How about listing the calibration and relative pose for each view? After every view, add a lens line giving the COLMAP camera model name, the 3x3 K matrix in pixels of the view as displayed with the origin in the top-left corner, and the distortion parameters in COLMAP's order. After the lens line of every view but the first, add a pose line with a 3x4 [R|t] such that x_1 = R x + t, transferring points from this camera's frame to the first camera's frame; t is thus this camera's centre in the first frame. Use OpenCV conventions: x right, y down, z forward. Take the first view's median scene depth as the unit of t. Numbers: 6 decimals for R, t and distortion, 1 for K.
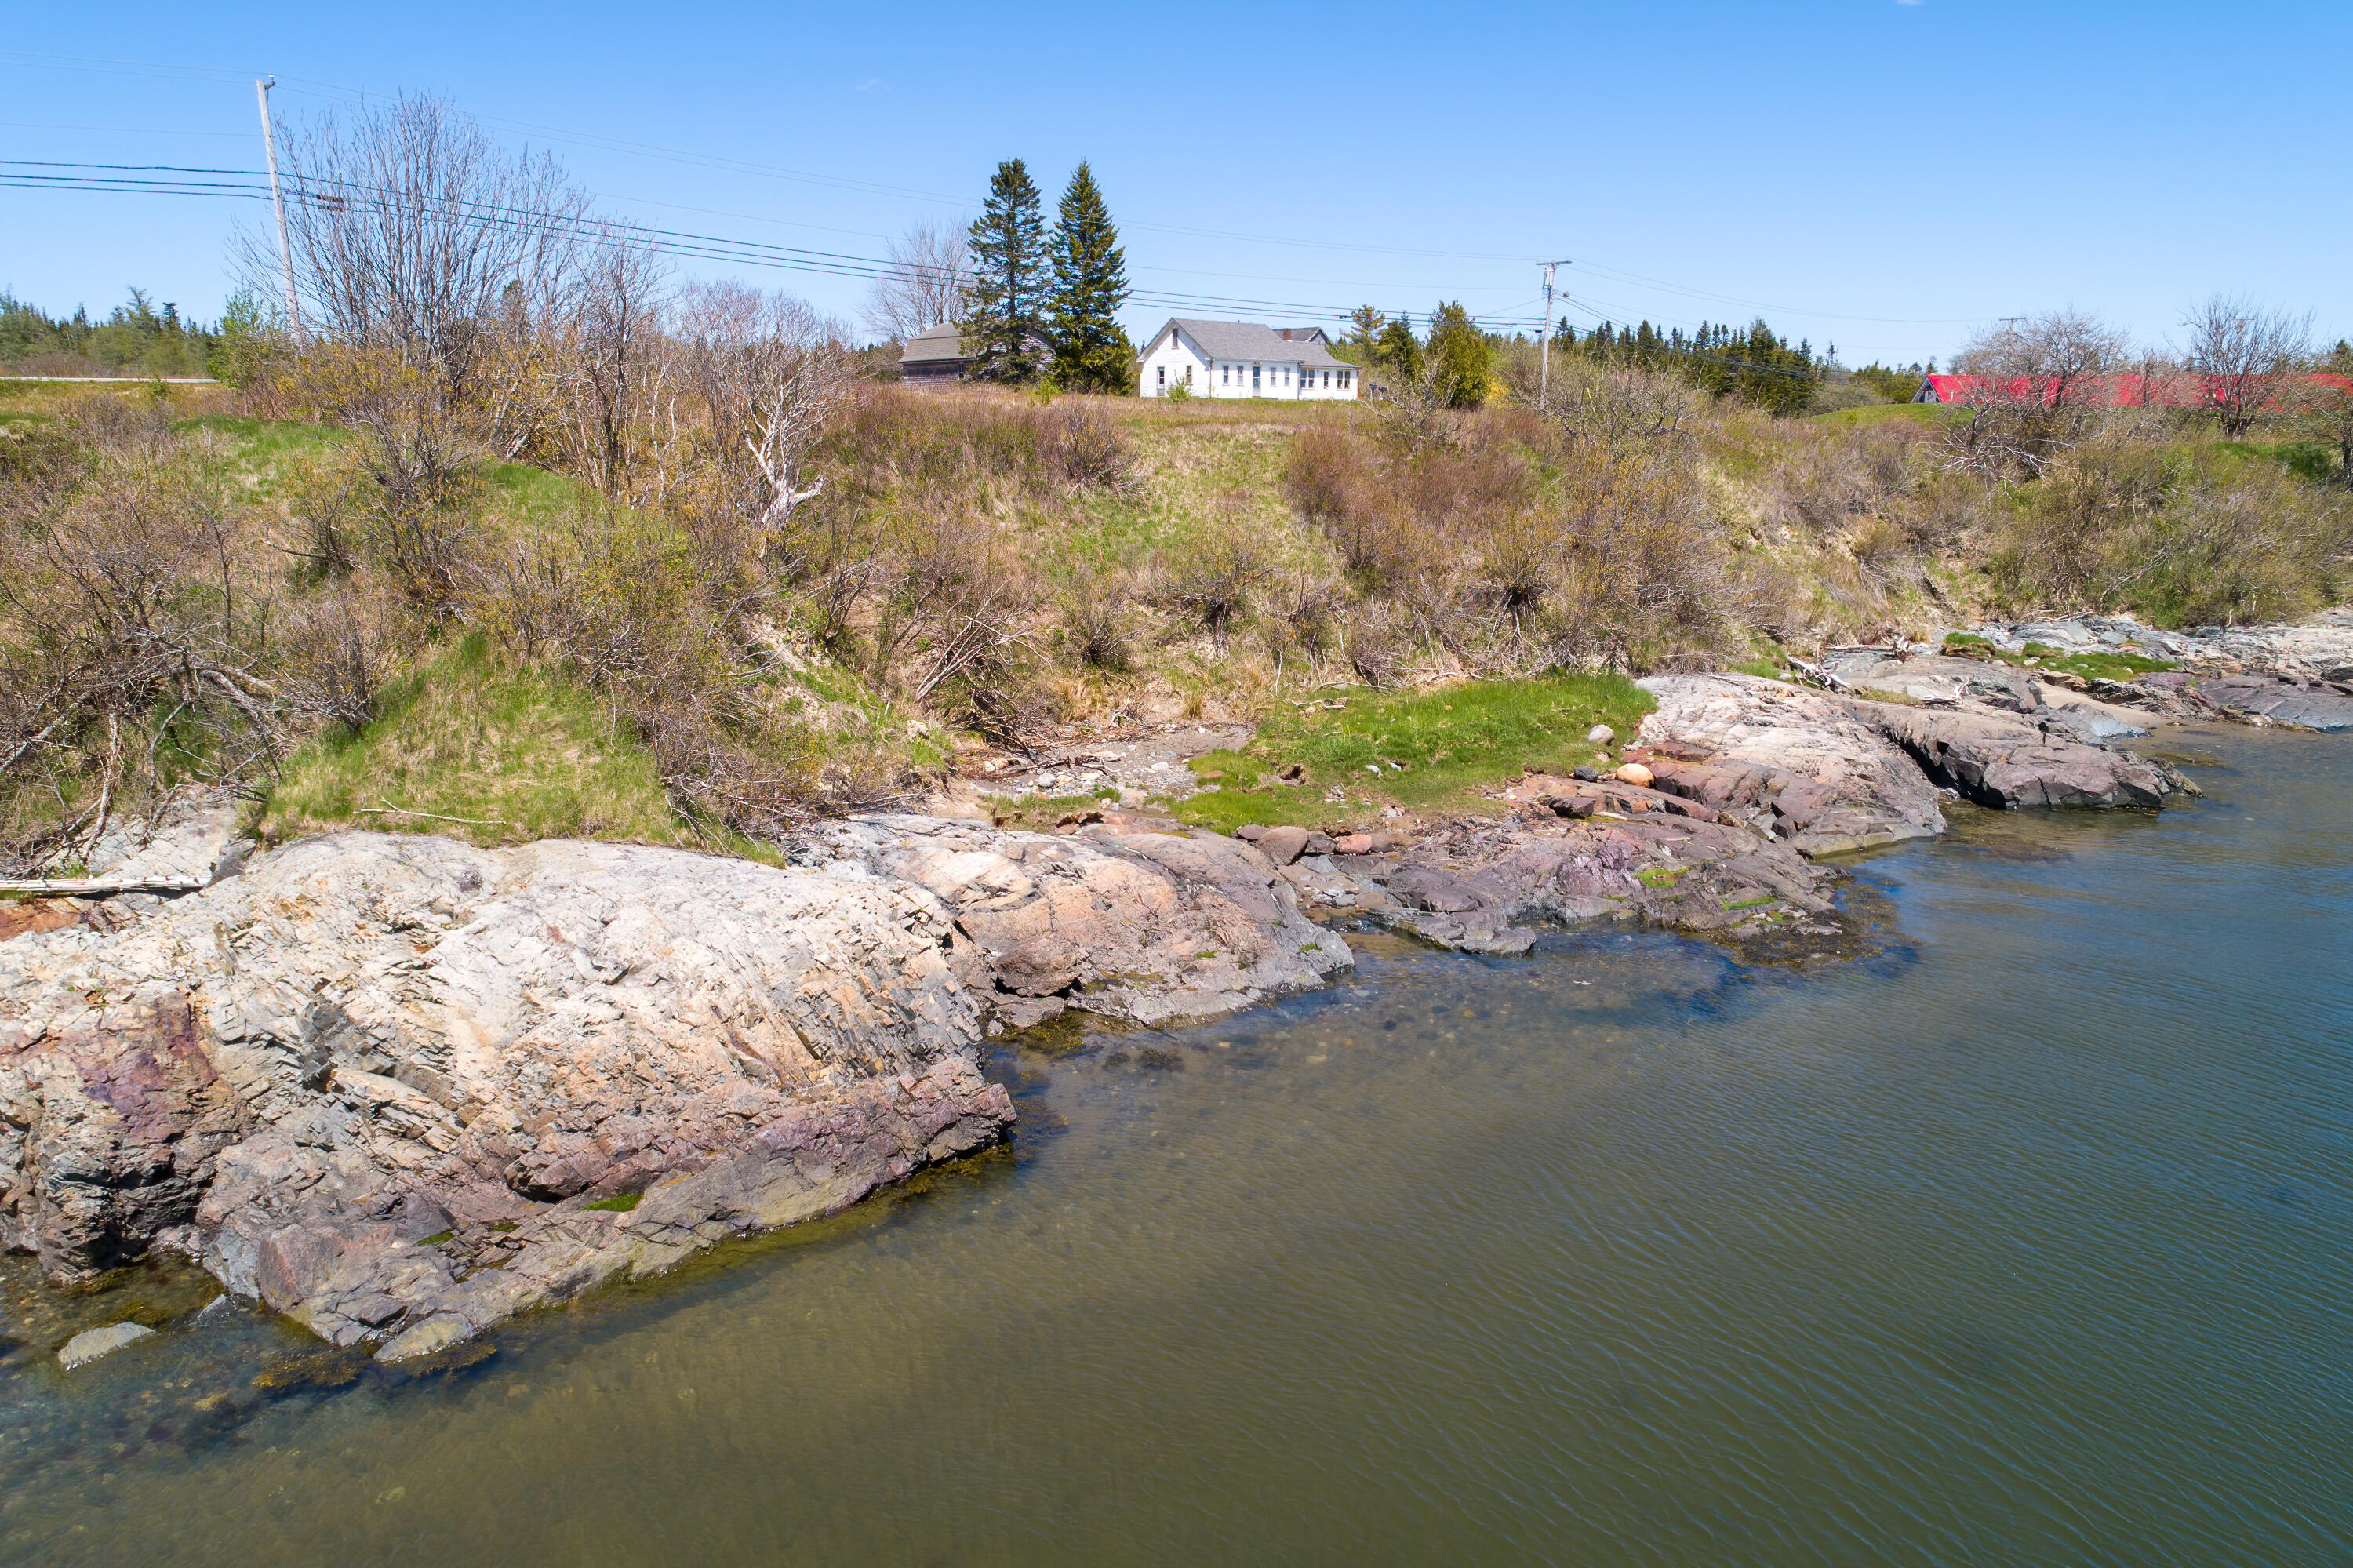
lens RADIAL K [[1588.7, 0, 1166.0], [0, 1588.7, 794.0], [0, 0, 1]] dist [-0.007801, 0.004723]
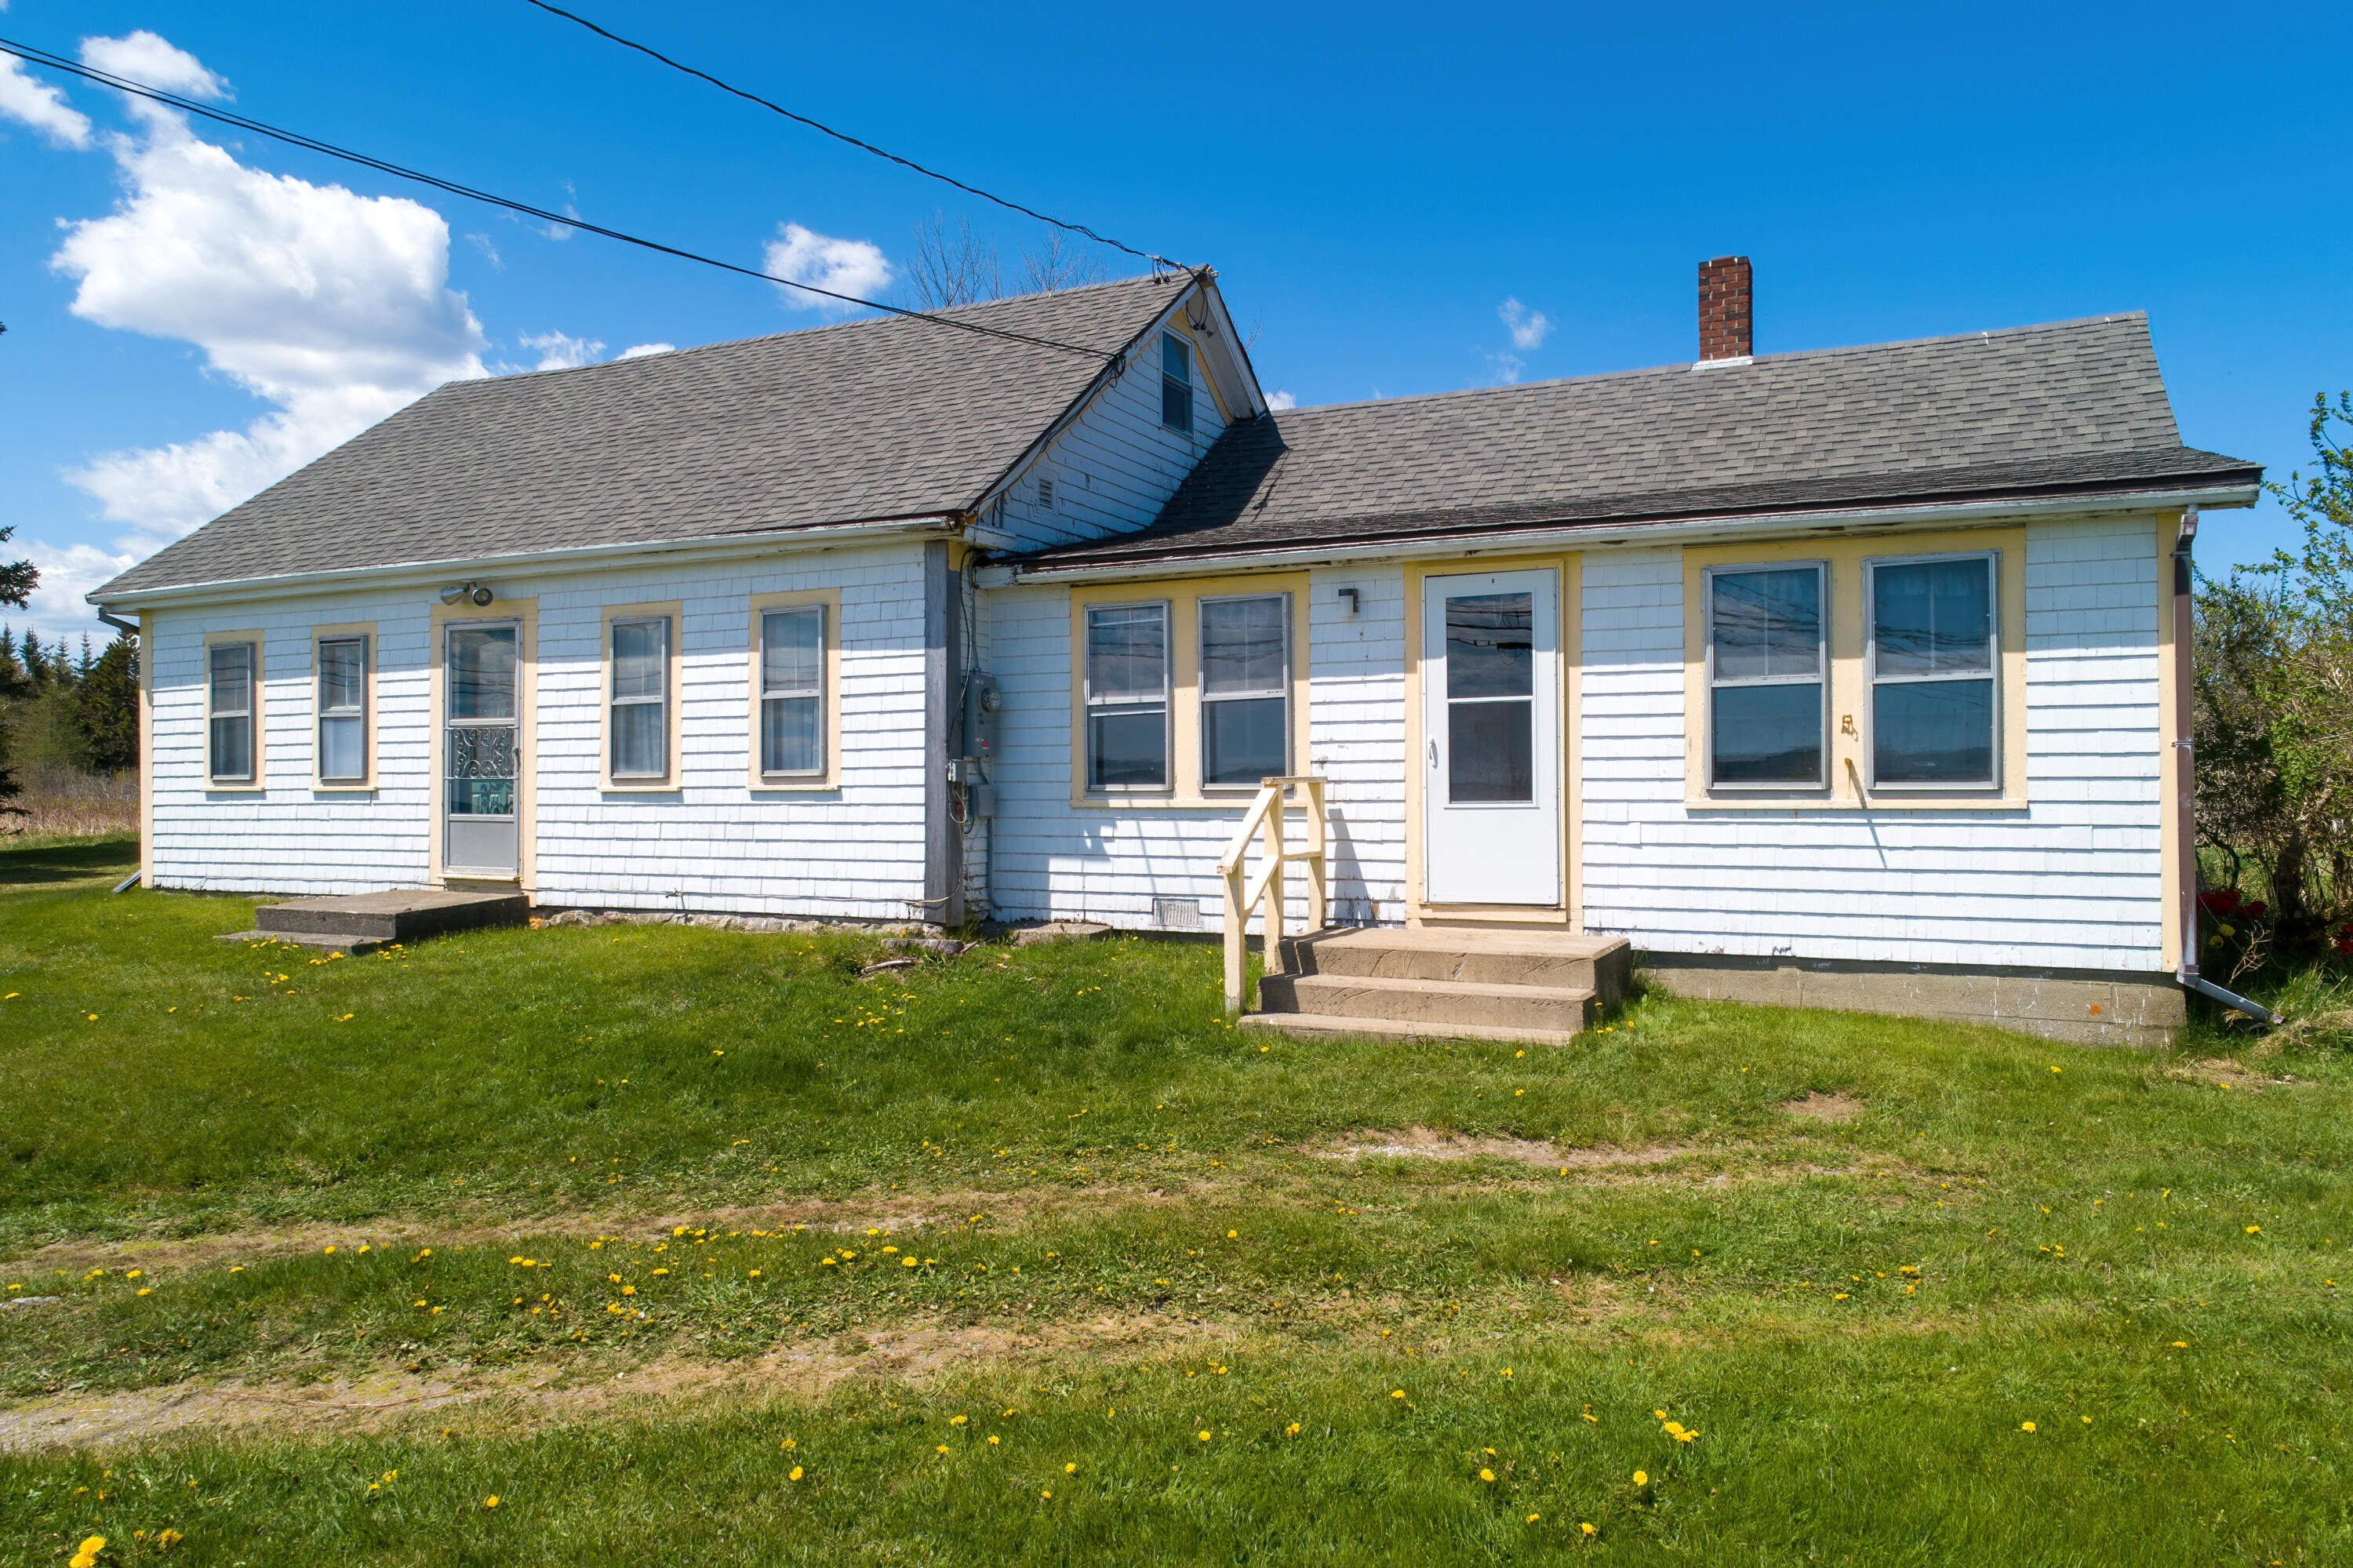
lens RADIAL K [[1588.7, 0, 1186.6], [0, 1588.7, 851.1], [0, 0, 1]] dist [-0.007801, 0.004723]
pose [[0.373454, 0.027473, -0.927242, 0.205535], [-0.204396, 0.977433, -0.053362, -0.294909], [0.904851, 0.209453, 0.370641, 1.149629]]
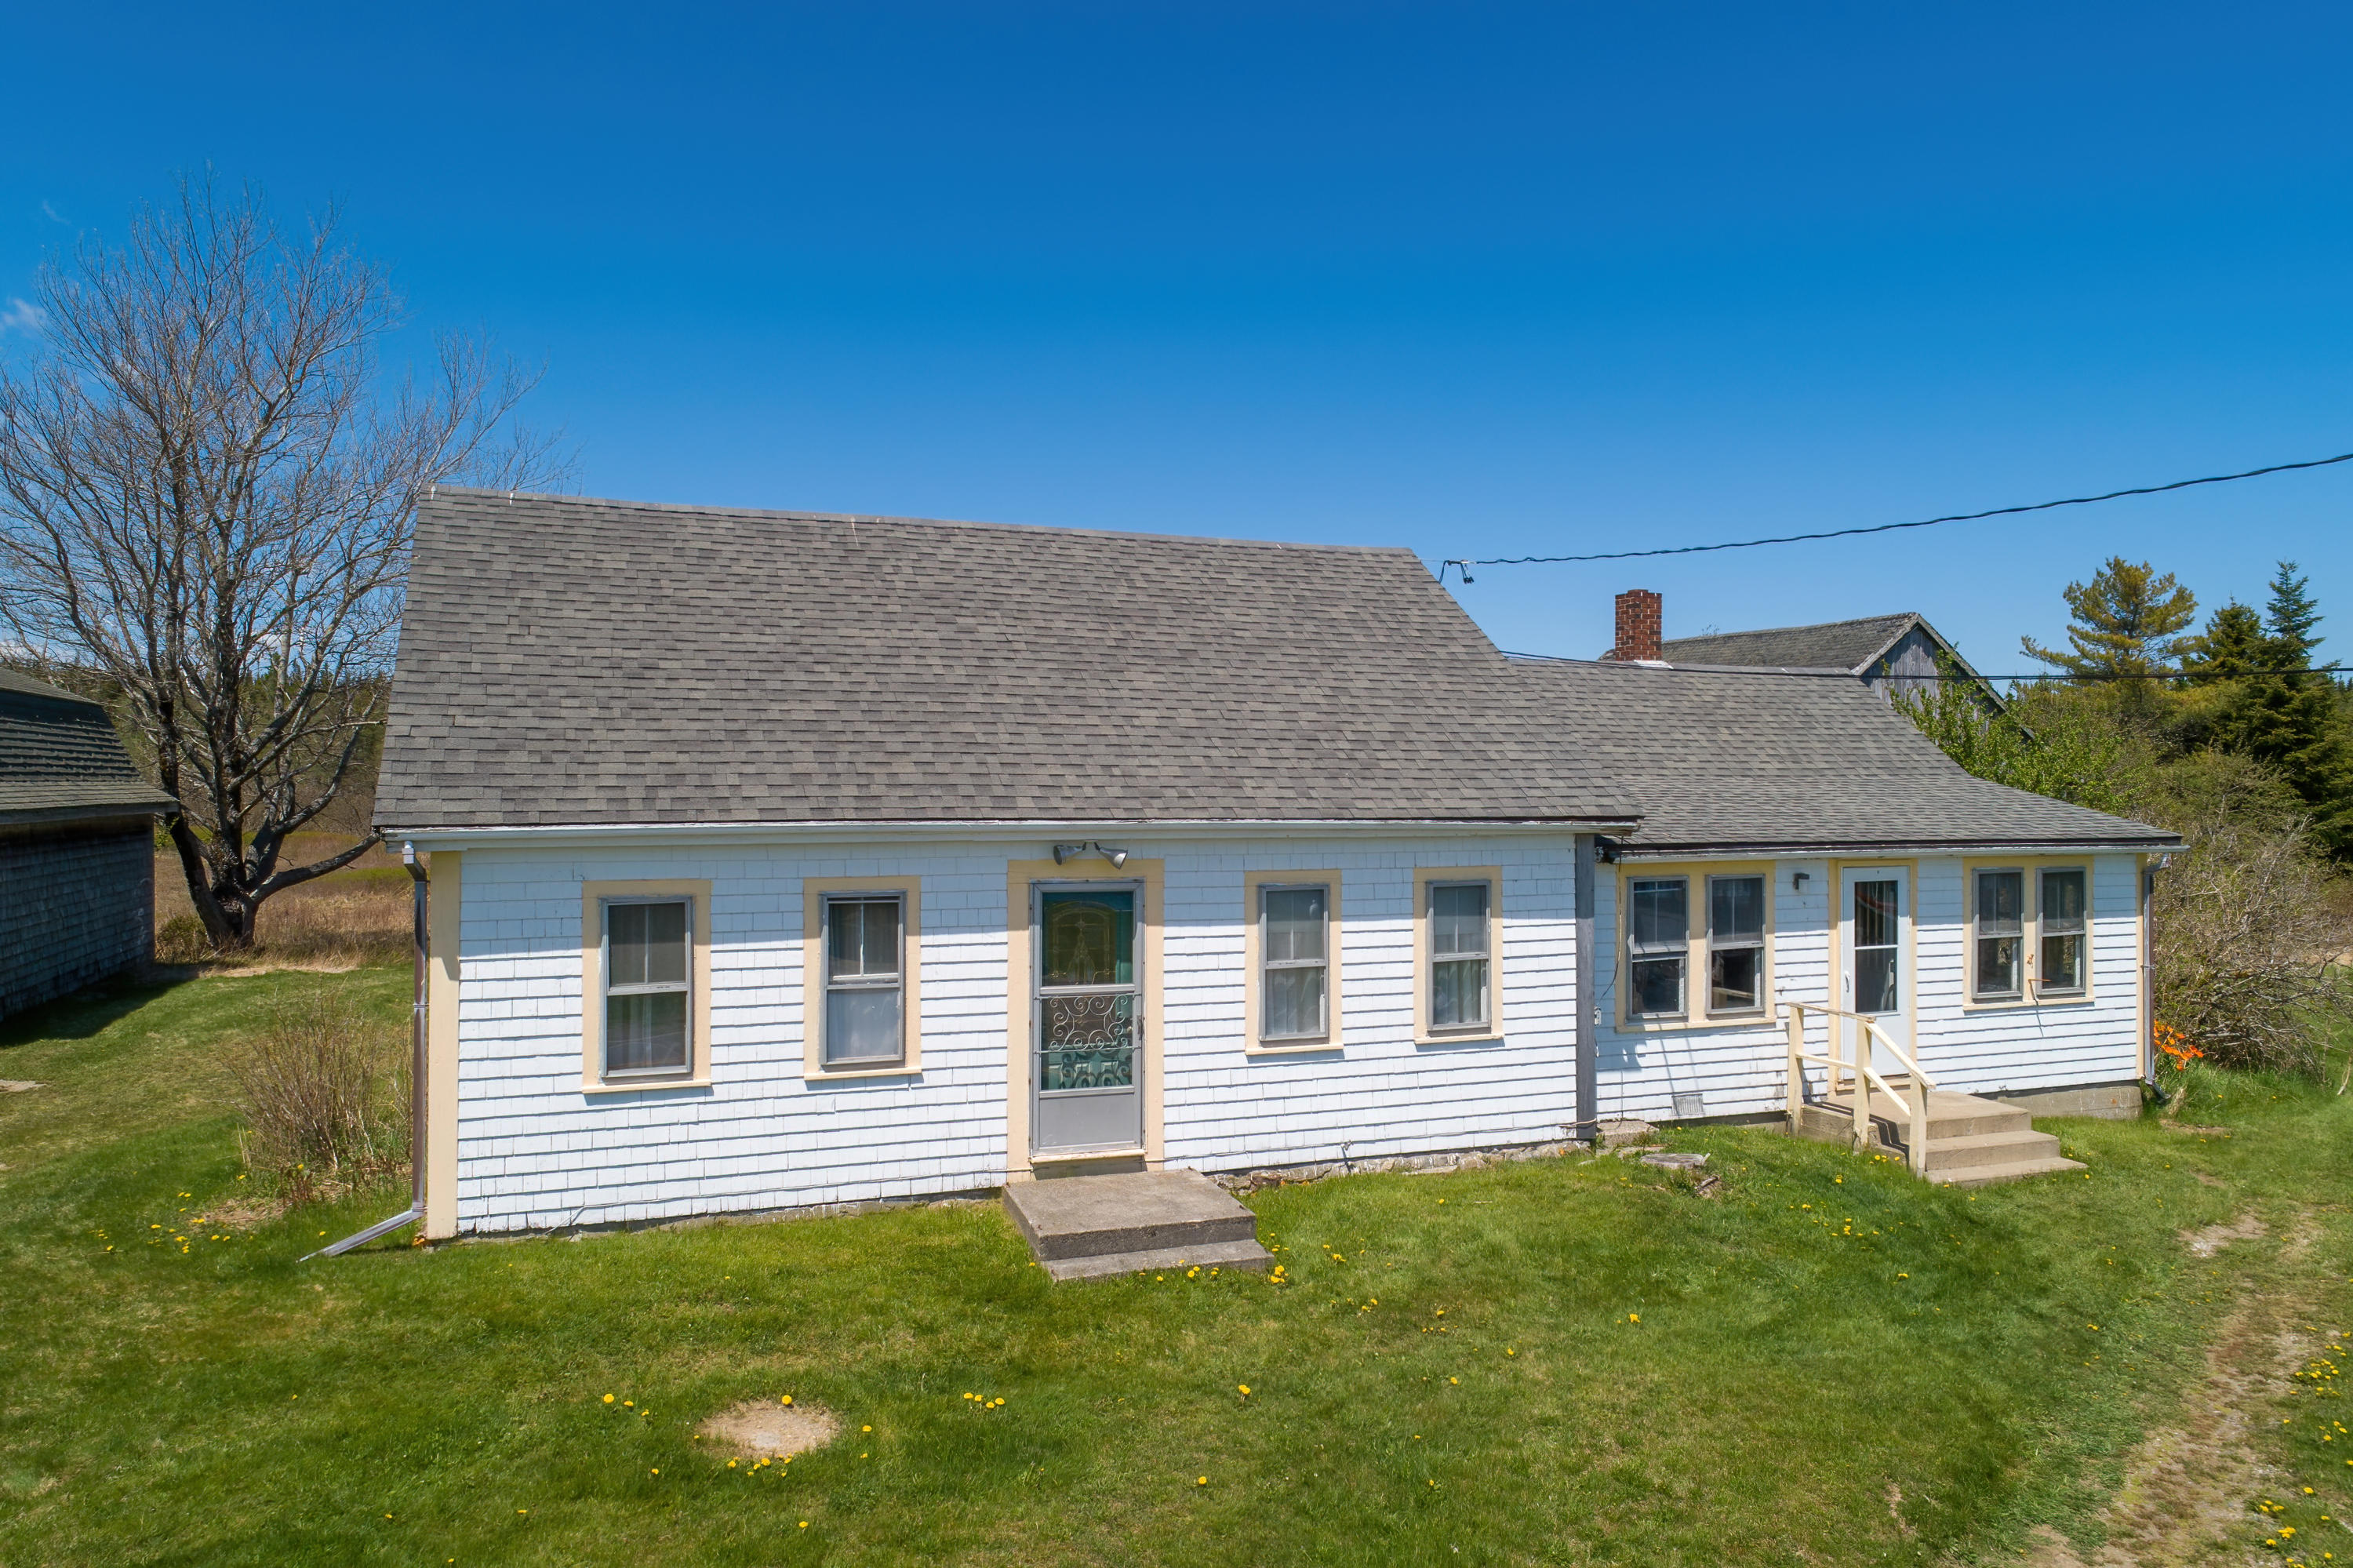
lens RADIAL K [[1588.7, 0, 1208.0], [0, 1588.7, 887.4], [0, 0, 1]] dist [-0.007801, 0.004723]
pose [[0.930499, 0.021277, -0.365676, 0.117051], [-0.080779, 0.985653, -0.148200, -0.290934], [0.357276, 0.167439, 0.918868, 1.036222]]
